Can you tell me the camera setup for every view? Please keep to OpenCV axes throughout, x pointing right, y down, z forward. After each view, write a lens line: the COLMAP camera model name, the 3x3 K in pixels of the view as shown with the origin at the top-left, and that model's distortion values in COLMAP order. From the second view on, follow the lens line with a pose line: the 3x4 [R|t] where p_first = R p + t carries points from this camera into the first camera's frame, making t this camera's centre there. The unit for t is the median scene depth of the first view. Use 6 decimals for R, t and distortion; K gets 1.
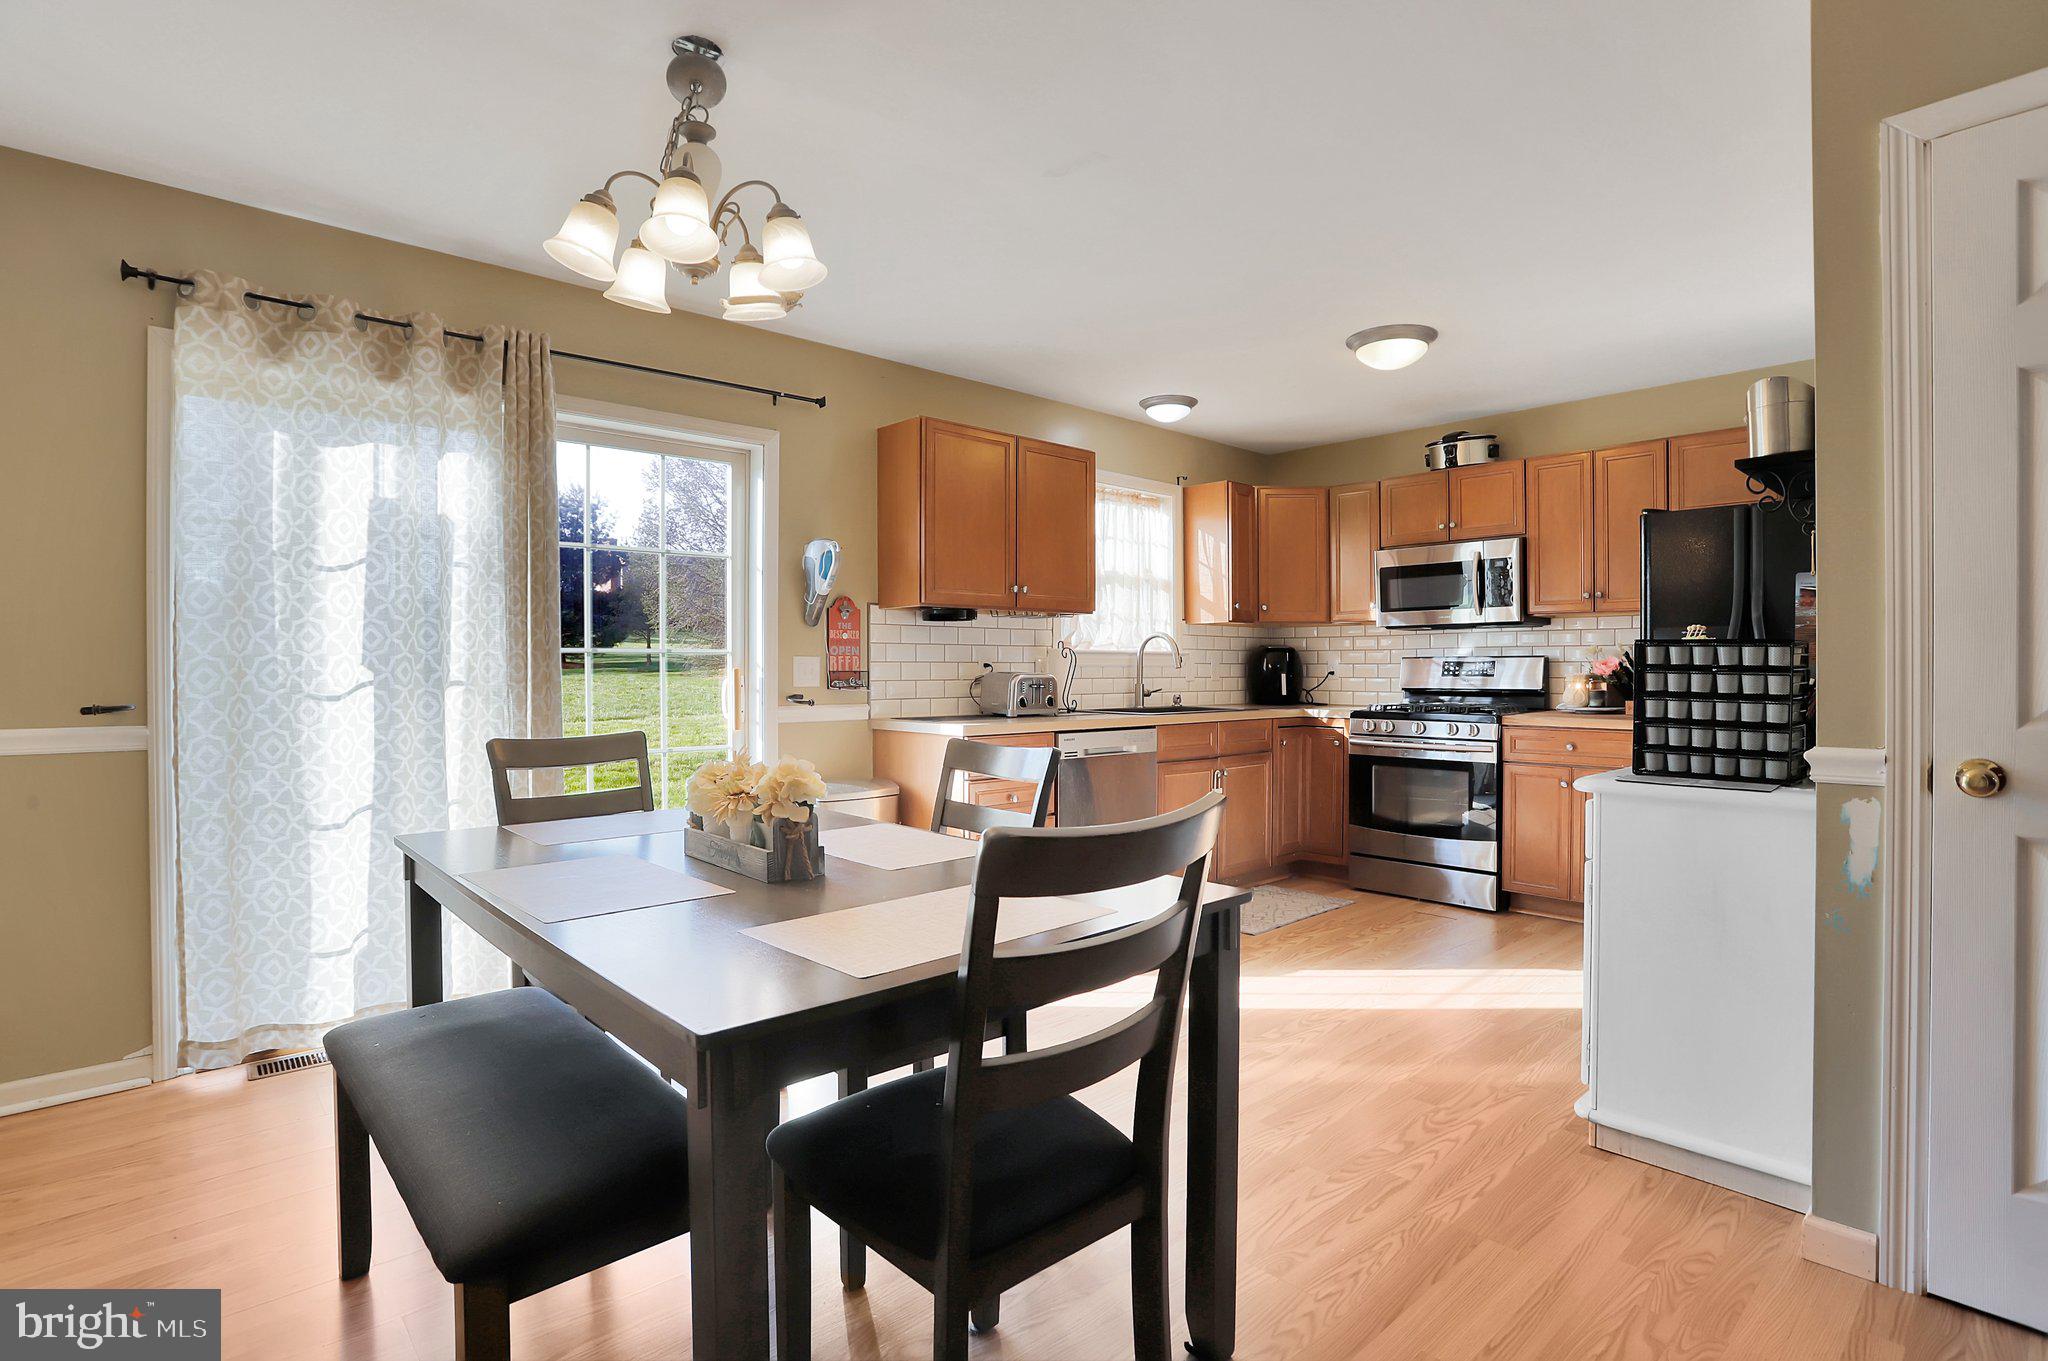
lens RADIAL K [[1000.8, 0, 1034.8], [0, 1000.8, 678.0], [0, 0, 1]] dist [-0.068344, 0.025493]
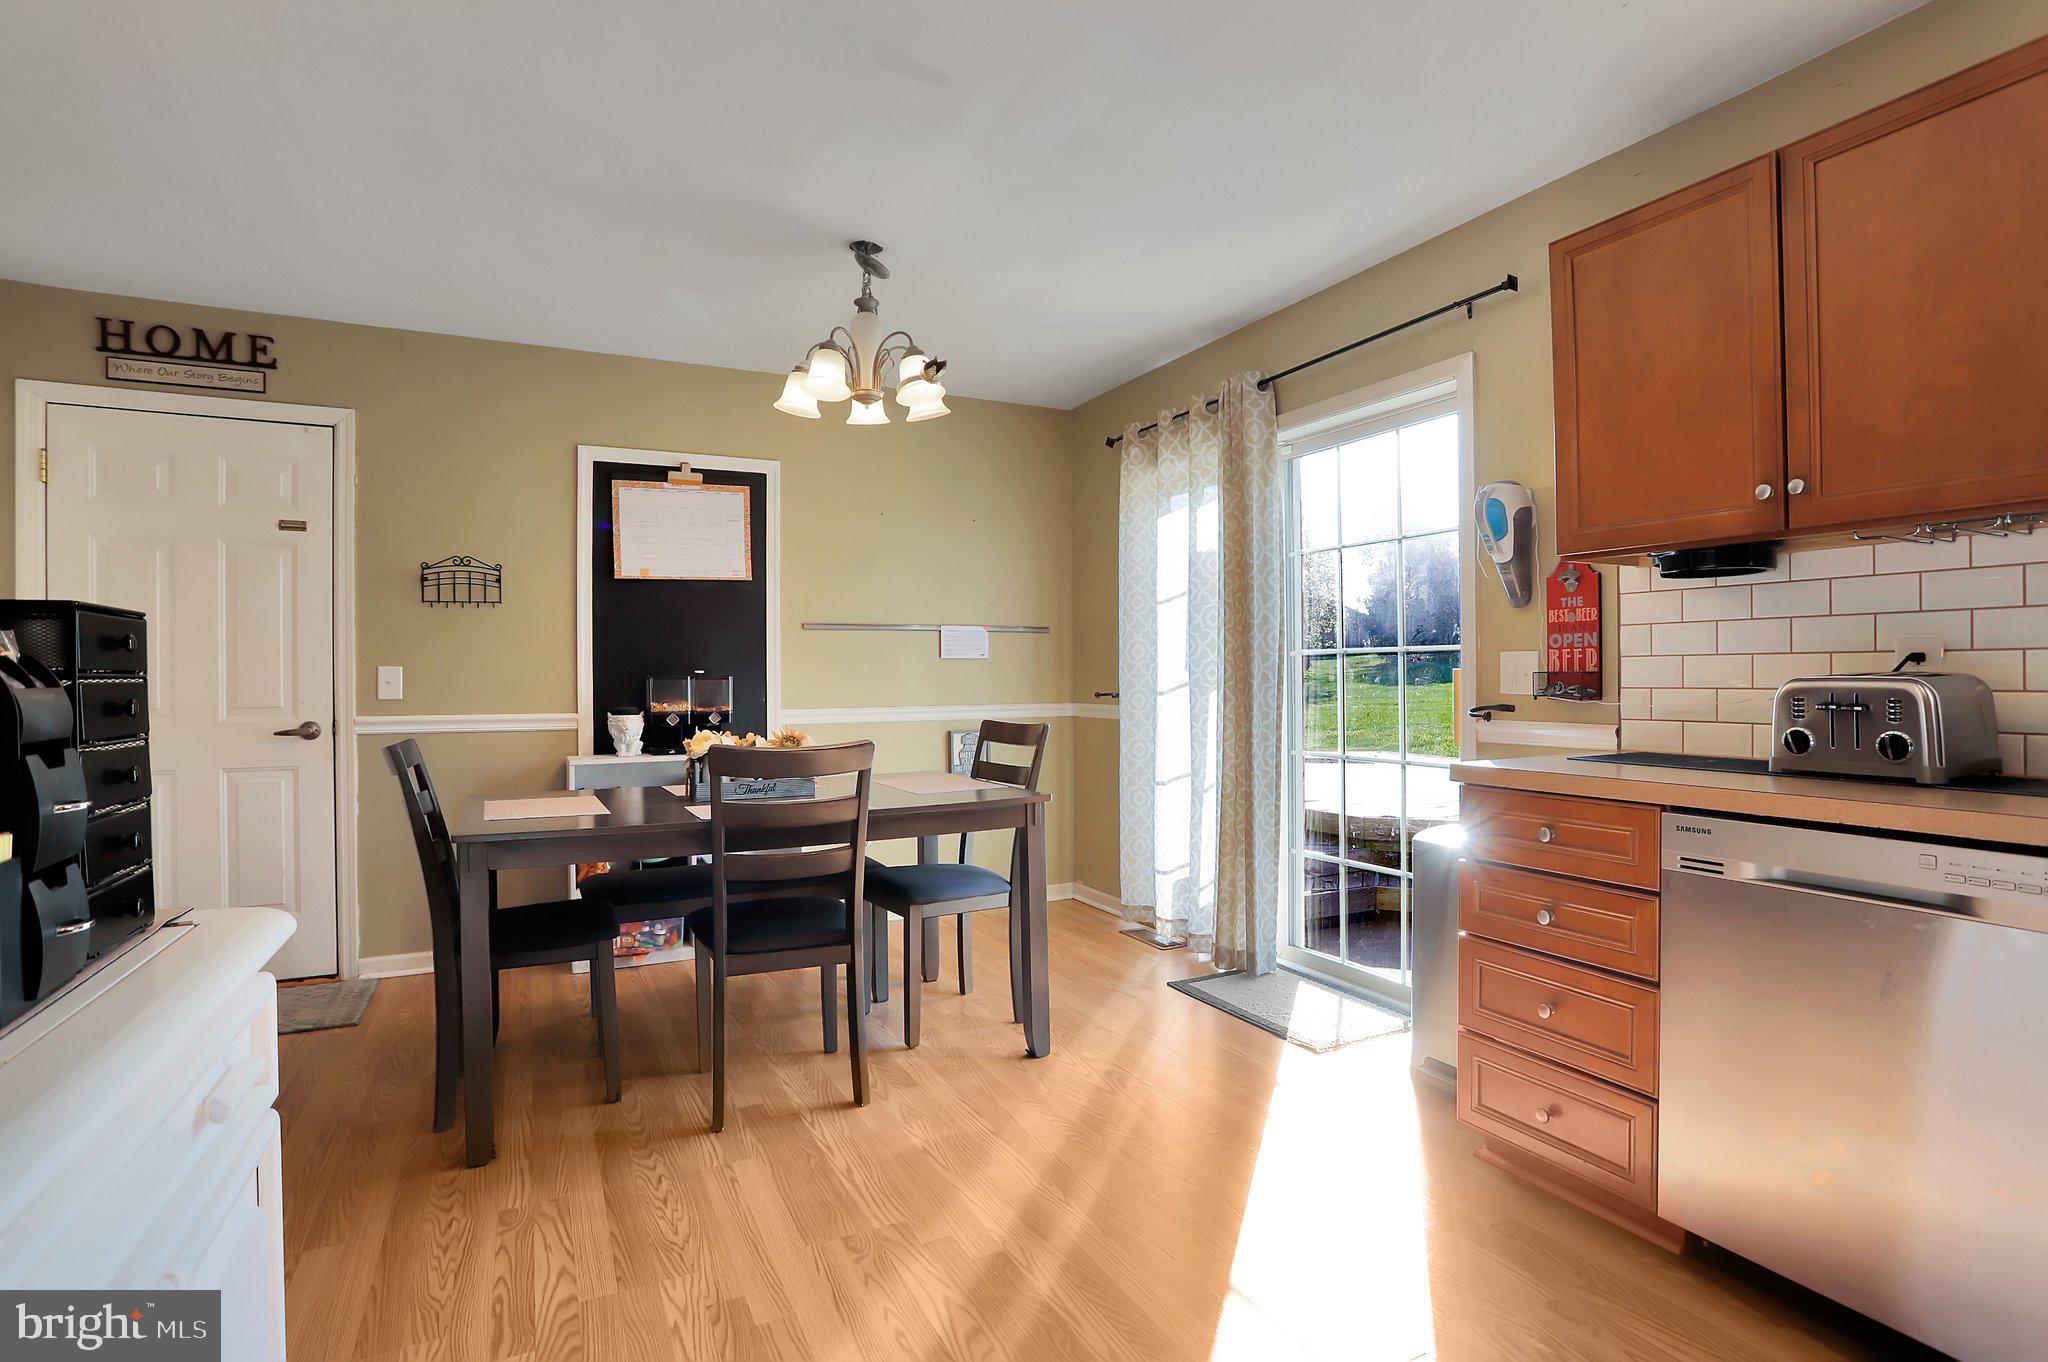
lens RADIAL K [[1000.8, 0, 1034.8], [0, 1000.8, 678.5], [0, 0, 1]] dist [-0.068344, 0.025493]
pose [[-0.266010, 0.005348, -0.963955, 0.724494], [-0.002522, 0.999977, 0.006244, -0.007790], [0.963967, 0.004092, -0.265991, 1.178282]]
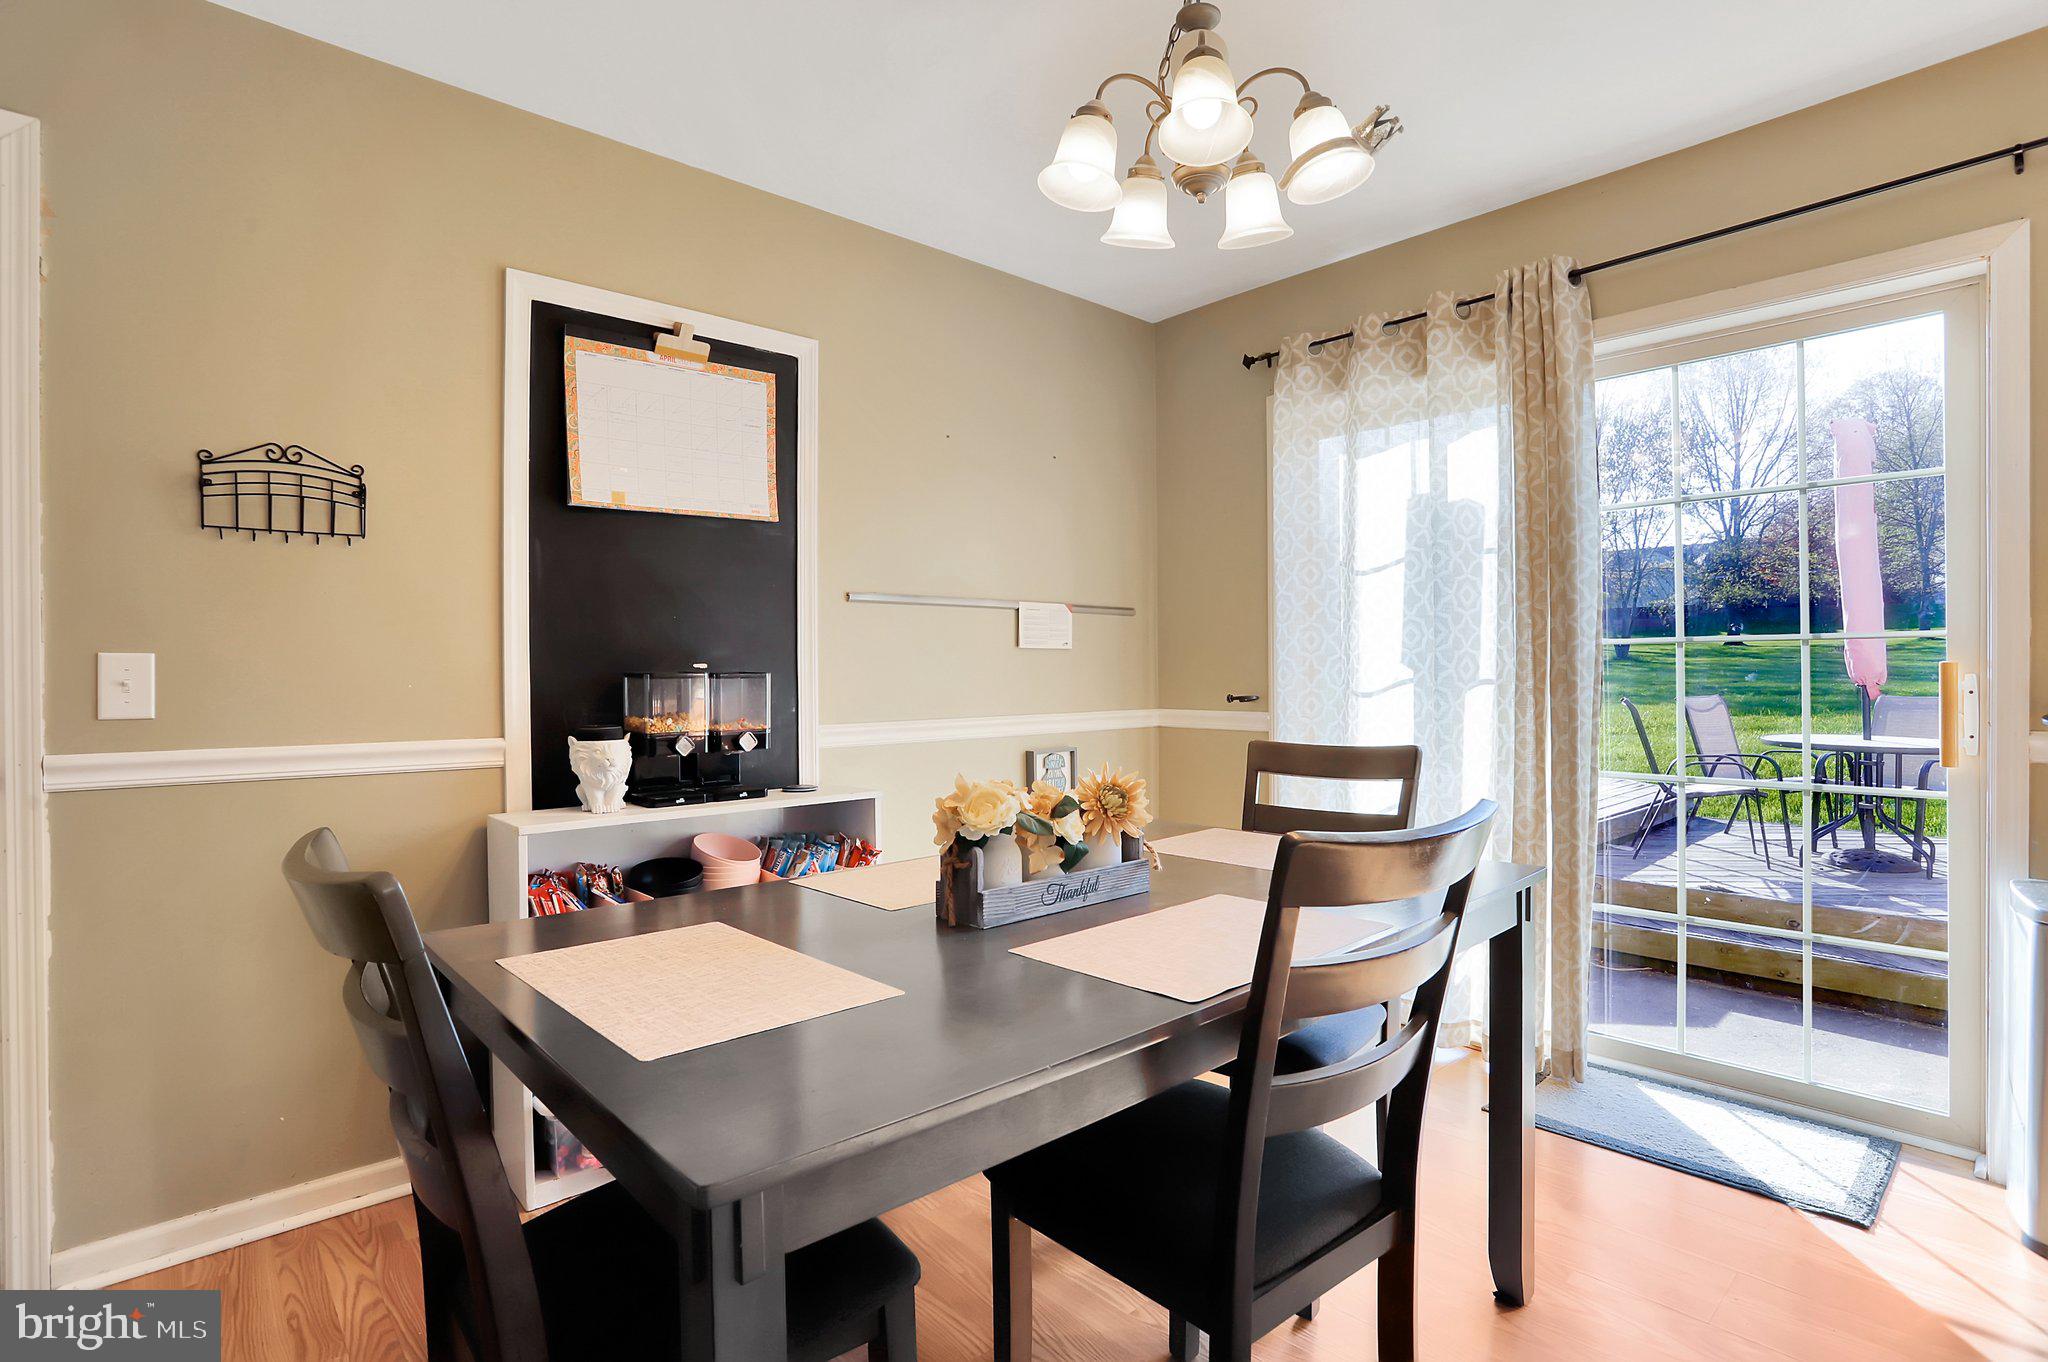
lens RADIAL K [[1000.8, 0, 1034.8], [0, 1000.8, 678.5], [0, 0, 1]] dist [-0.068344, 0.025493]
pose [[-0.001500, 0.004894, -0.999987, 0.348219], [-0.003128, 0.999983, 0.004898, -0.000919], [0.999994, 0.003136, -0.001484, 0.623329]]
